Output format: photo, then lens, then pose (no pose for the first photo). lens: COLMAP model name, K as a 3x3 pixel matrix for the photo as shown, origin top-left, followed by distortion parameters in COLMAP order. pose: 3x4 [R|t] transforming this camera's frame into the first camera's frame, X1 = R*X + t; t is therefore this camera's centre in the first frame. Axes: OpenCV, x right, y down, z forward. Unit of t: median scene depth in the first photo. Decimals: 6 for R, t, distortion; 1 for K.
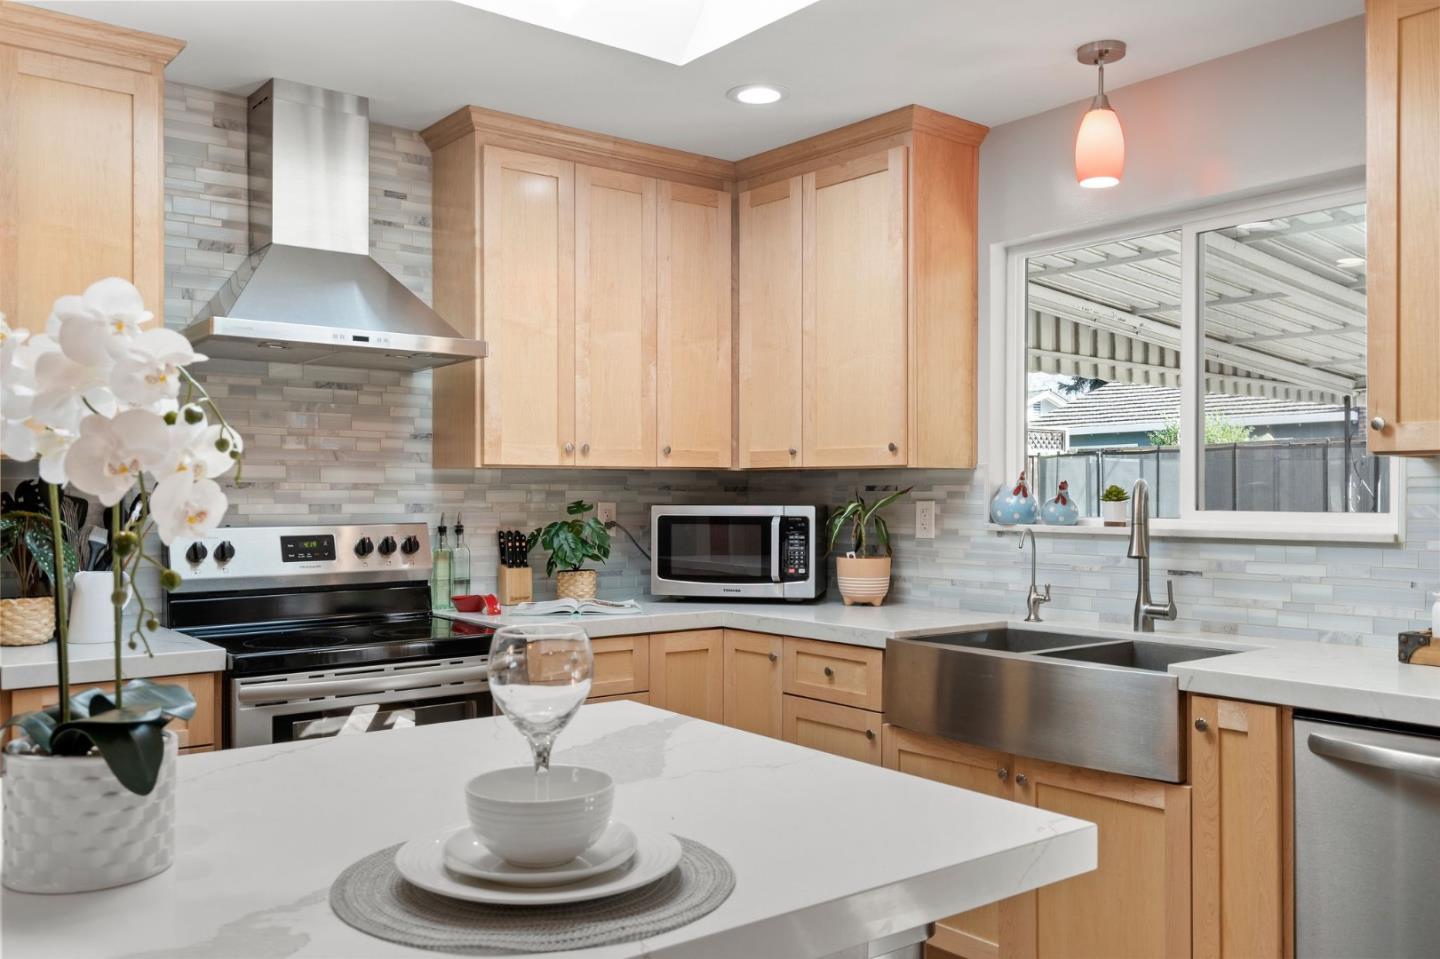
lens RADIAL K [[1166.1, 0, 702.8], [0, 1166.1, 484.3], [0, 0, 1]] dist [0.003640, 0.000808]
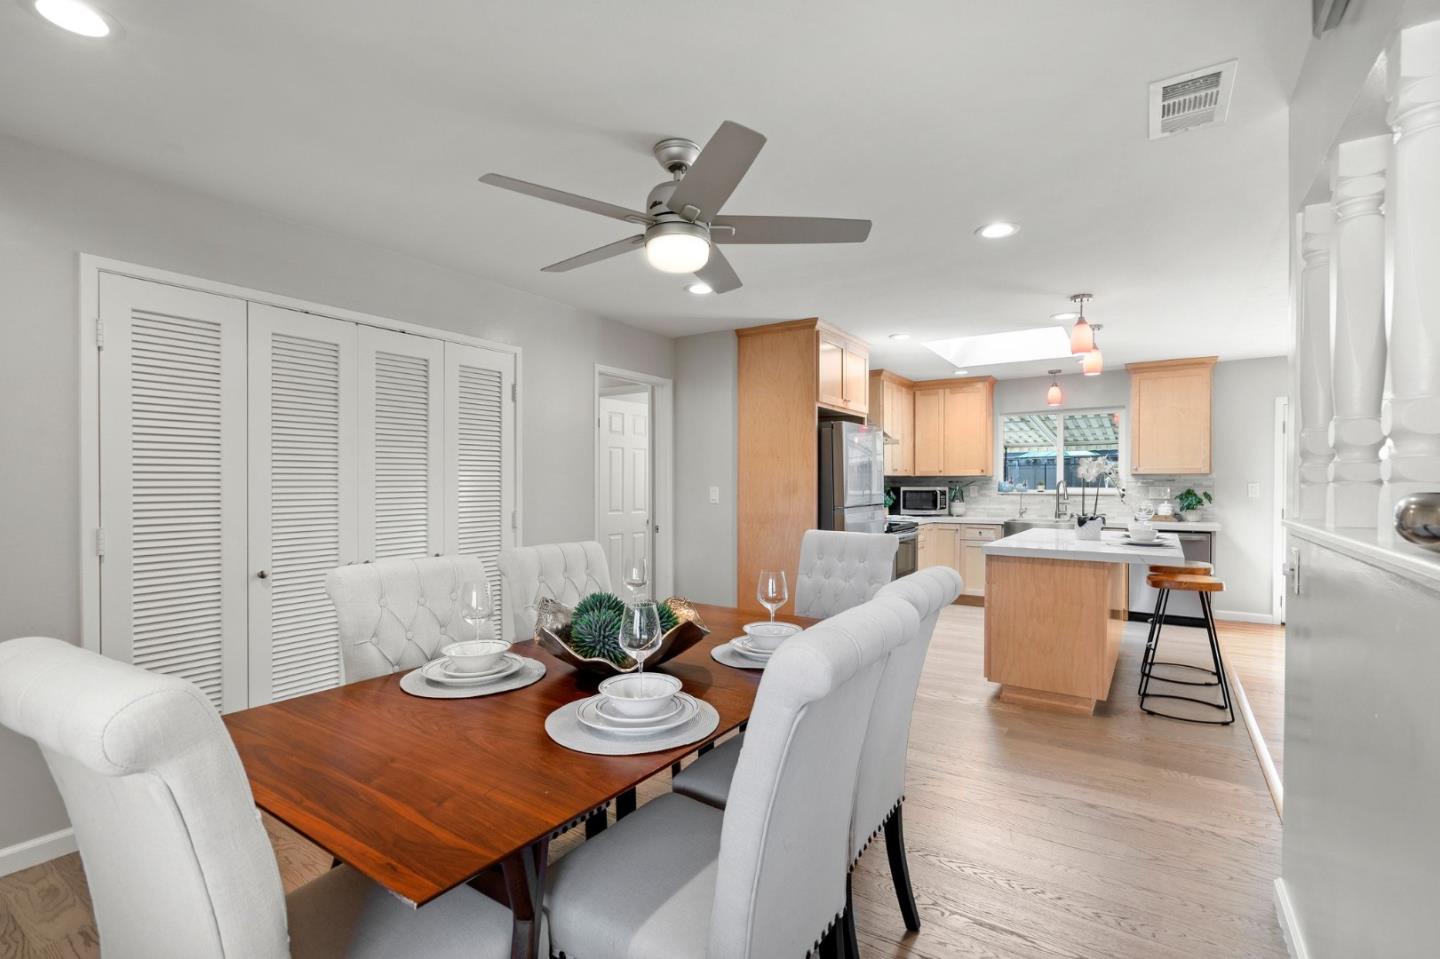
lens RADIAL K [[650.9, 0, 719.4], [0, 650.9, 473.5], [0, 0, 1]] dist [-0.001052, -0.000024]
pose [[0.946601, 0.001709, 0.322402, -1.173628], [-0.000837, 0.999996, -0.002844, -0.015140], [-0.322405, 0.002422, 0.946599, -0.586188]]
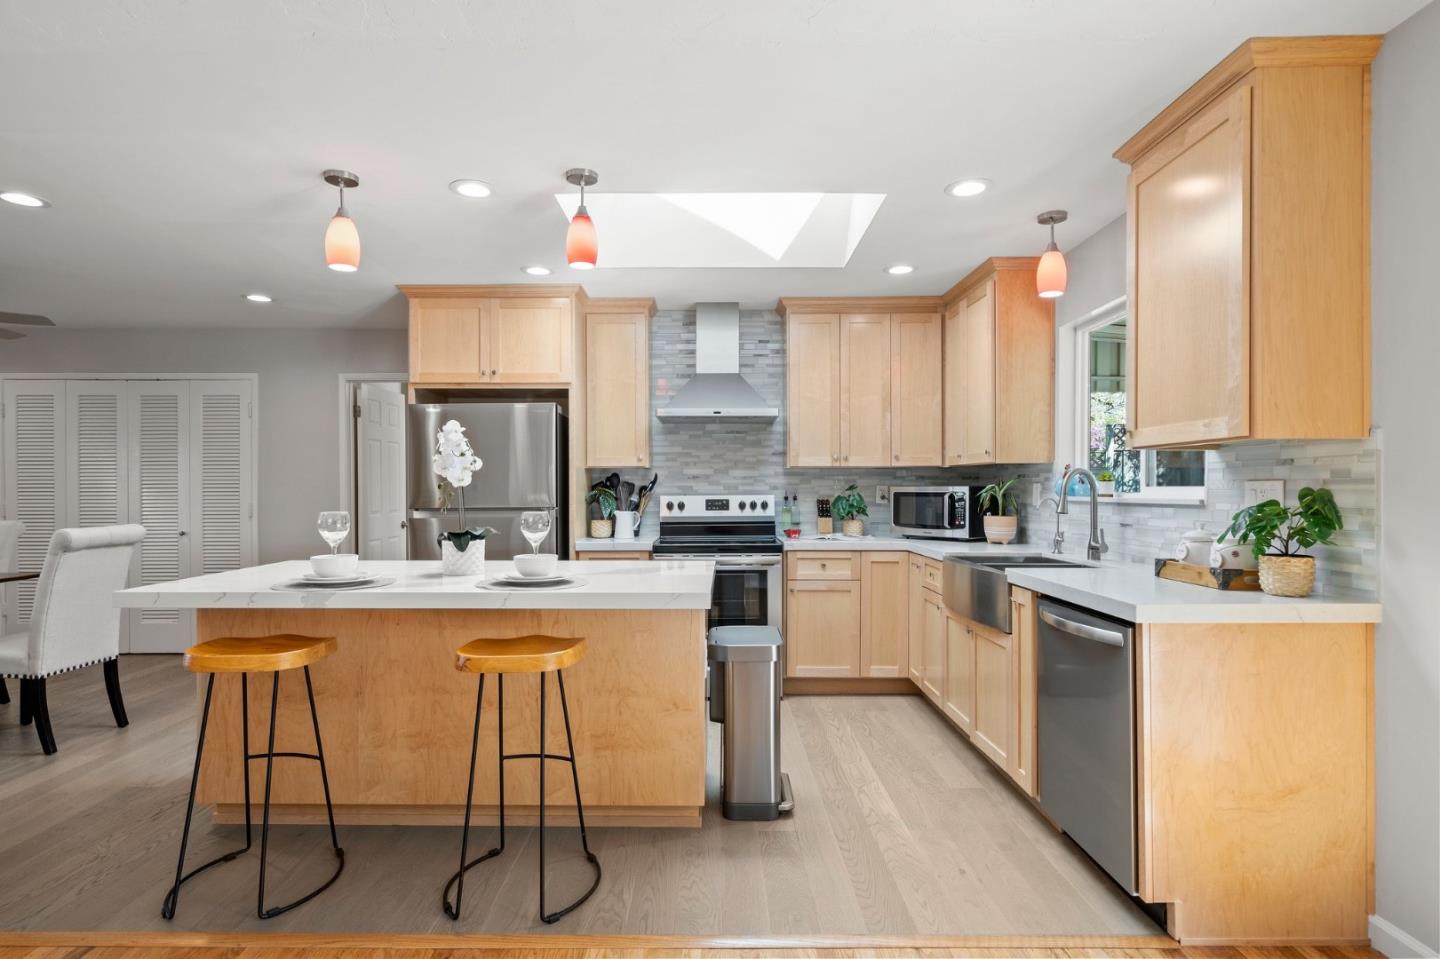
lens RADIAL K [[744.2, 0, 720.0], [0, 744.2, 479.5], [0, 0, 1]] dist [0.003550, 0.000523]
pose [[0.791025, -0.009399, -0.611711, 0.504689], [0.006966, 0.999956, -0.006357, 0.013326], [0.611744, 0.000768, 0.791056, -0.128638]]
